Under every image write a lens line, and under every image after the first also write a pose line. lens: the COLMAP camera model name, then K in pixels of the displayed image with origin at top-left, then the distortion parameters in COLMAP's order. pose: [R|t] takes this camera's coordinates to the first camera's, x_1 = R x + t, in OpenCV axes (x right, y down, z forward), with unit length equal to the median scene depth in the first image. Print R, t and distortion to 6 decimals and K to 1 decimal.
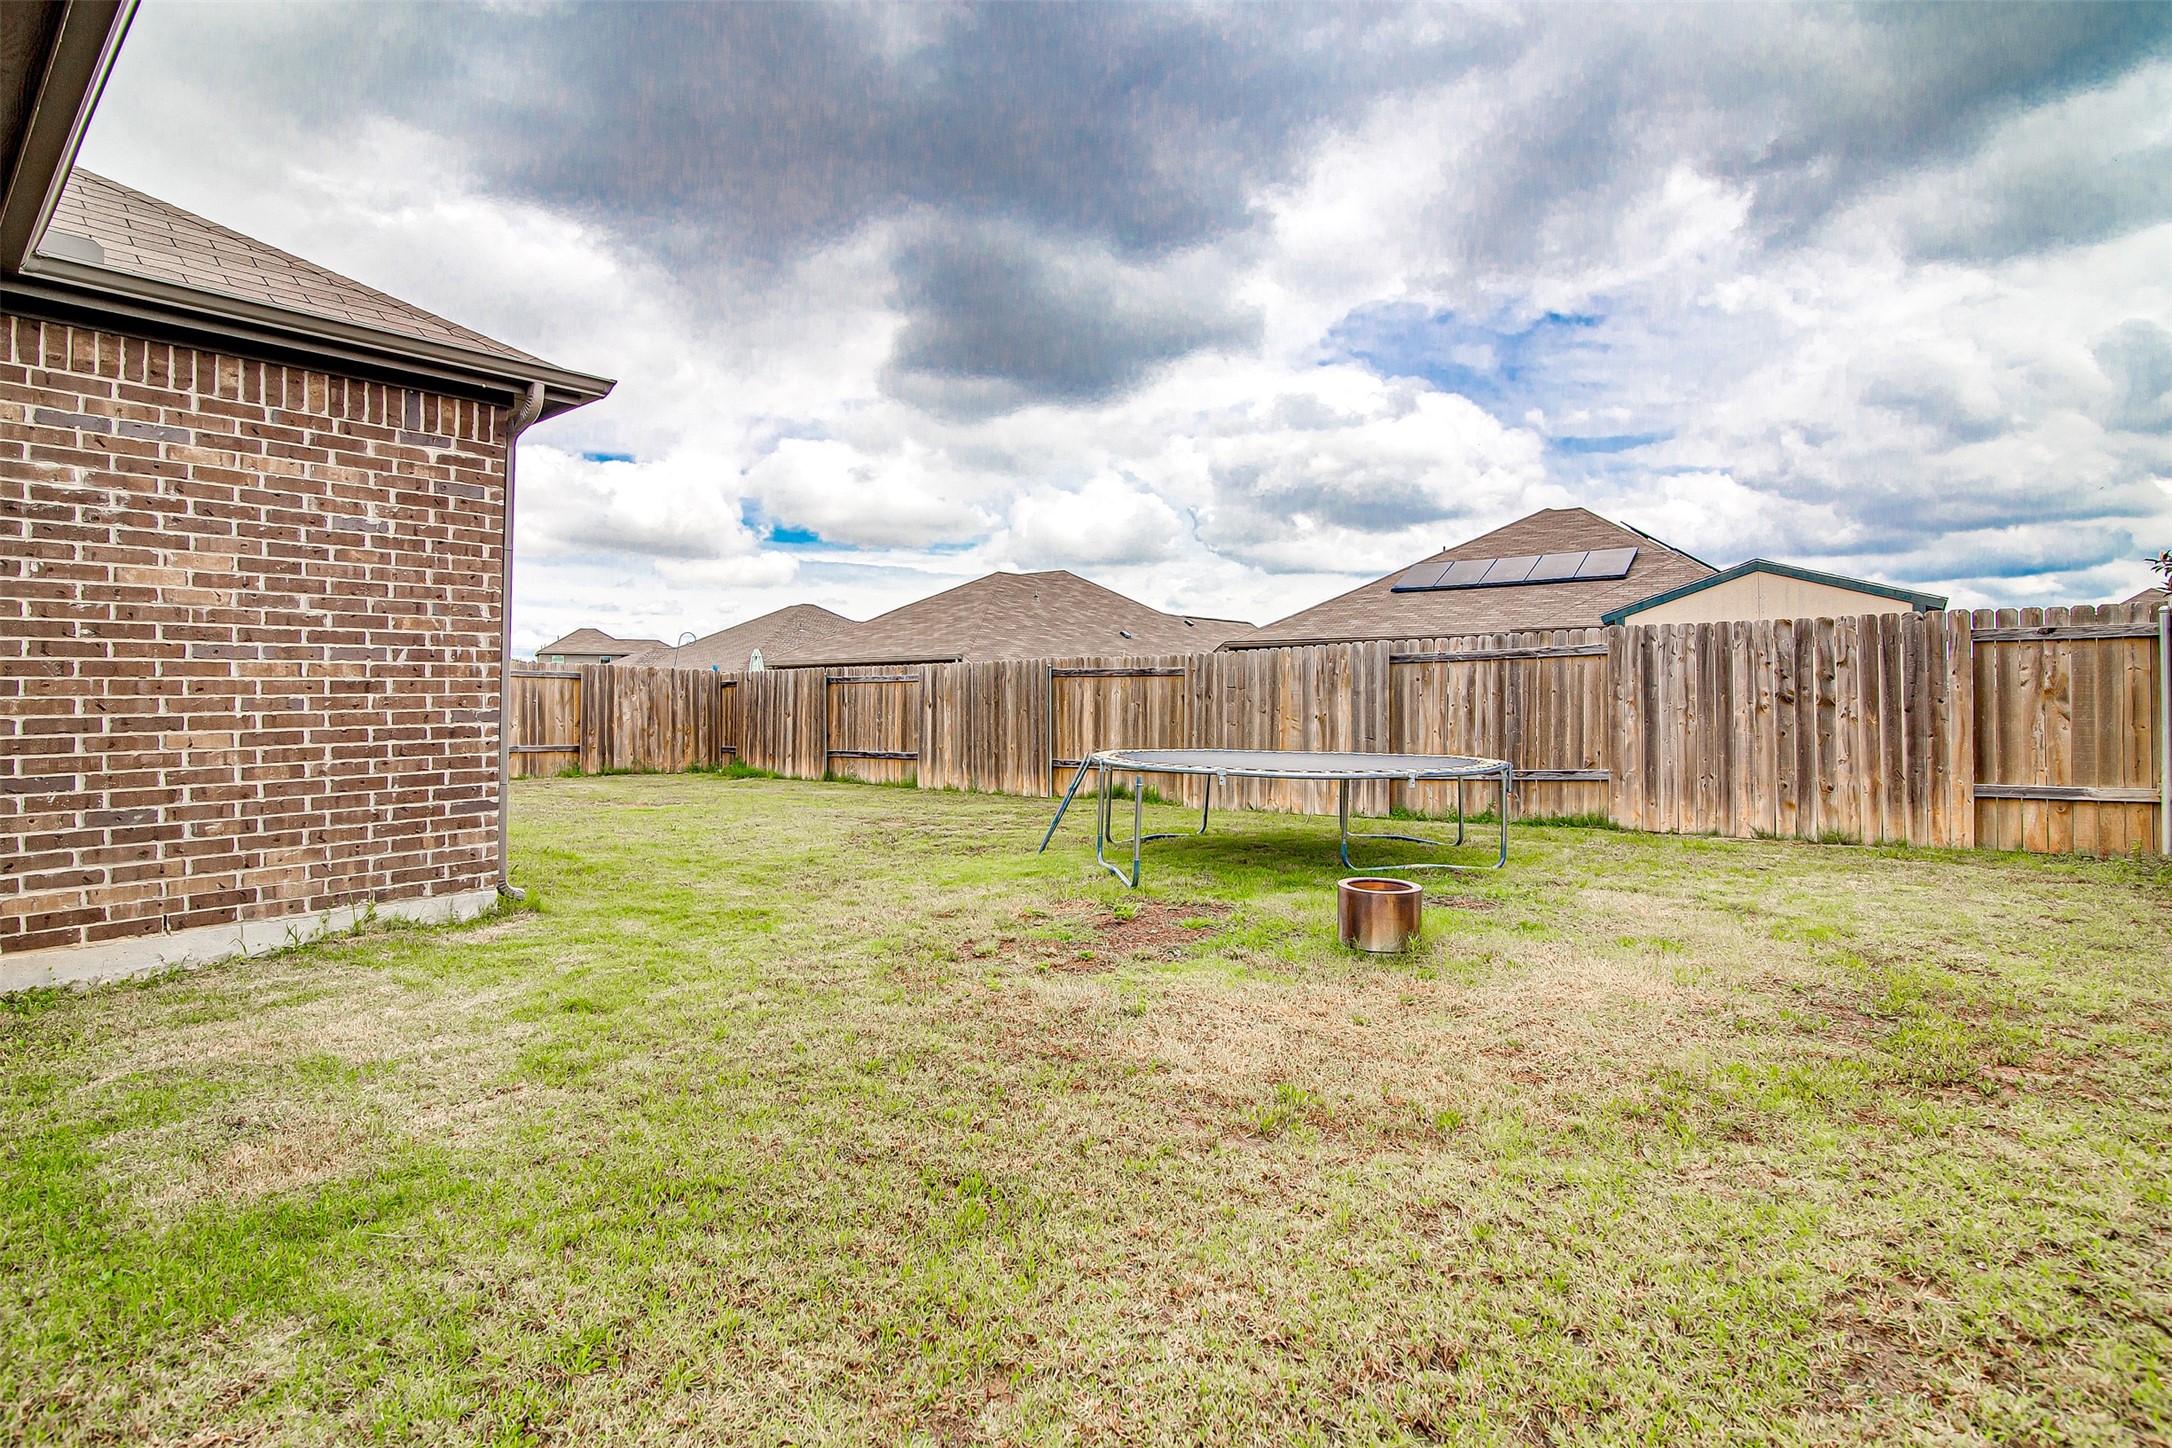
lens RADIAL K [[1052.8, 0, 1064.2], [0, 1052.8, 700.5], [0, 0, 1]] dist [-0.000729, -0.004202]
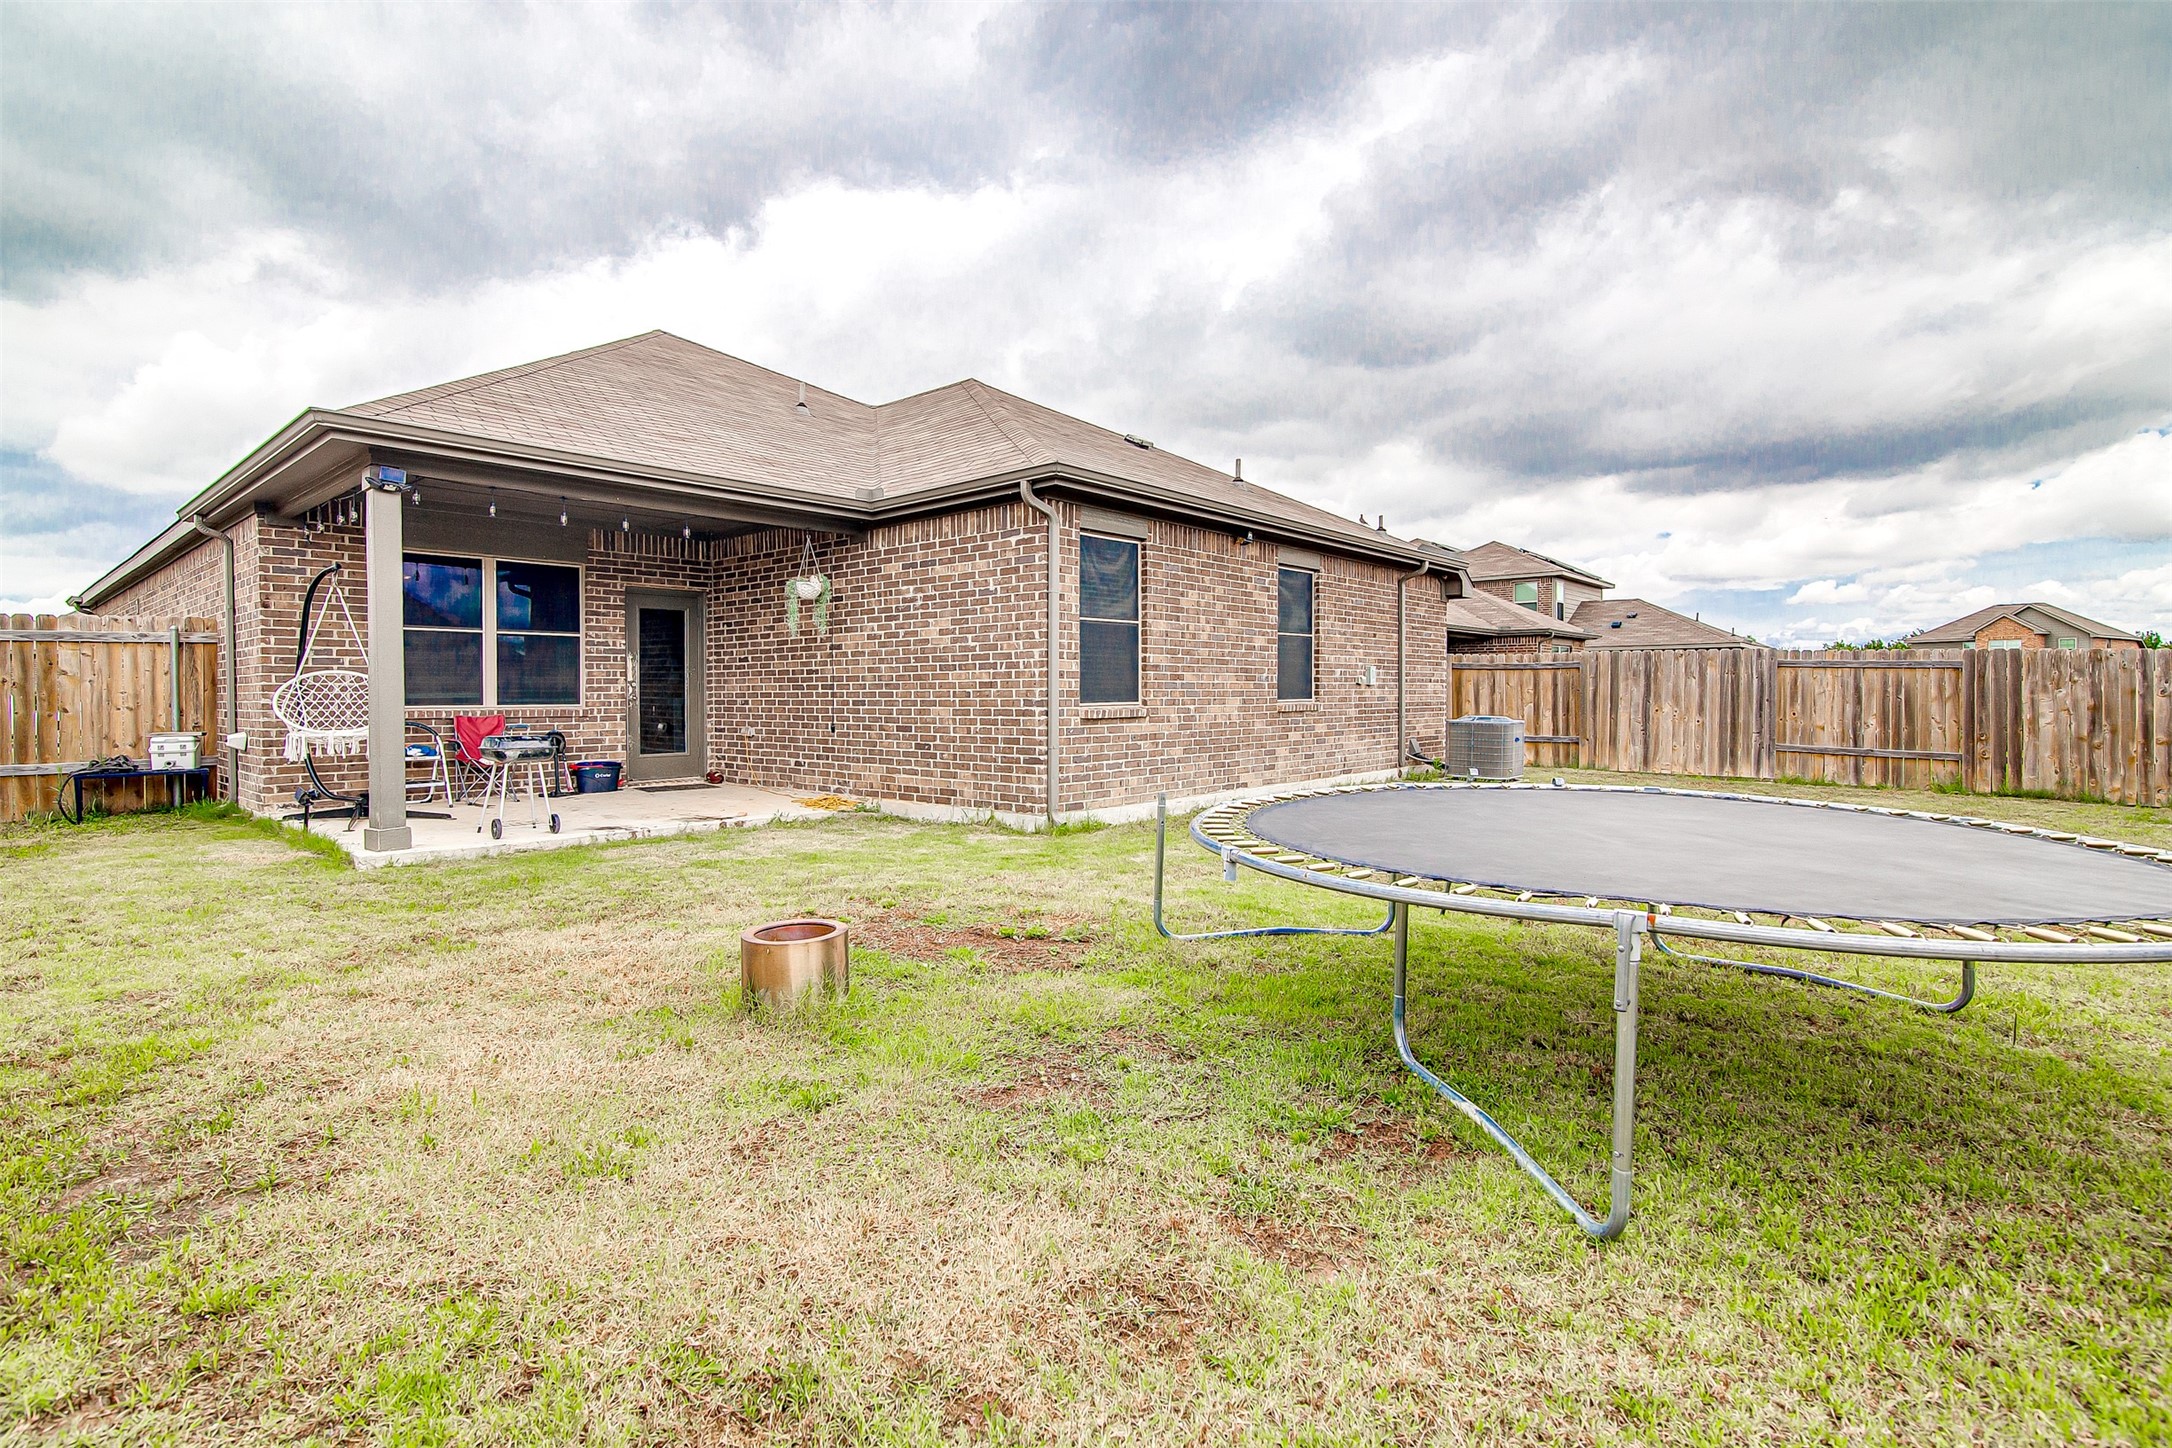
lens RADIAL K [[996.9, 0, 1064.2], [0, 996.9, 722.7], [0, 0, 1]] dist [-0.007846, 0.000908]
pose [[-0.026529, 0.033224, -0.999096, 0.928334], [-0.005062, 0.999430, 0.033370, -0.005340], [0.999635, 0.005943, -0.026346, 1.101173]]
